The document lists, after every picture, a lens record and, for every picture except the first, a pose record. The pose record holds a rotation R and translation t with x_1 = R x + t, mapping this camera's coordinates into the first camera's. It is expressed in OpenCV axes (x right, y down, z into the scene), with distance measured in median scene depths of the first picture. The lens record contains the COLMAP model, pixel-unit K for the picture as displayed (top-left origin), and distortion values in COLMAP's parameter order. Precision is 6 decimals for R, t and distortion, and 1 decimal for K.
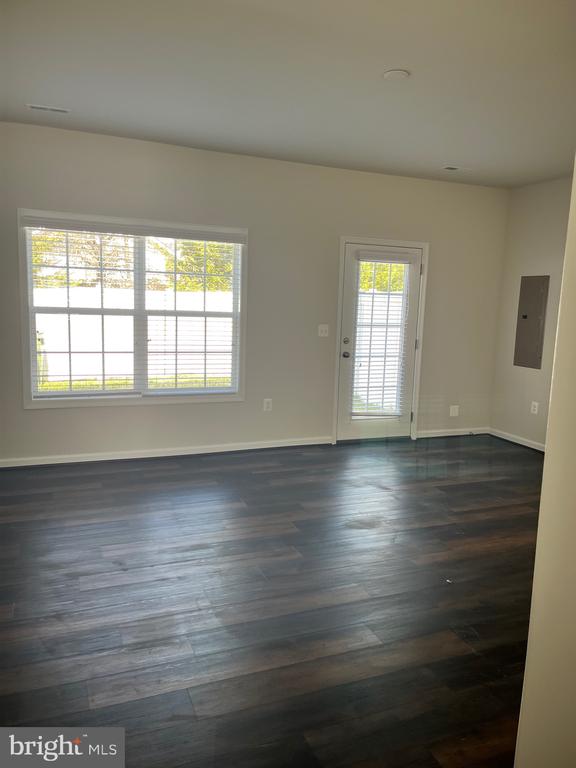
lens RADIAL K [[571.5, 0, 312.0], [0, 571.5, 385.4], [0, 0, 1]] dist [0.006853, 0.000995]
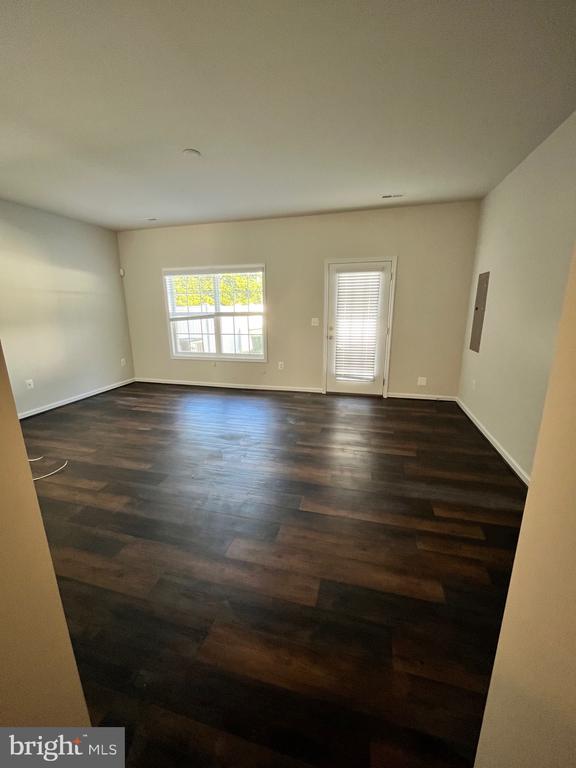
lens RADIAL K [[311.5, 0, 286.2], [0, 311.5, 383.8], [0, 0, 1]] dist [-0.002645, -0.000370]
pose [[0.789926, 0.105714, -0.604021, 0.488666], [-0.049654, 0.992820, 0.108823, -0.014832], [0.611189, -0.055970, 0.789504, 0.244699]]
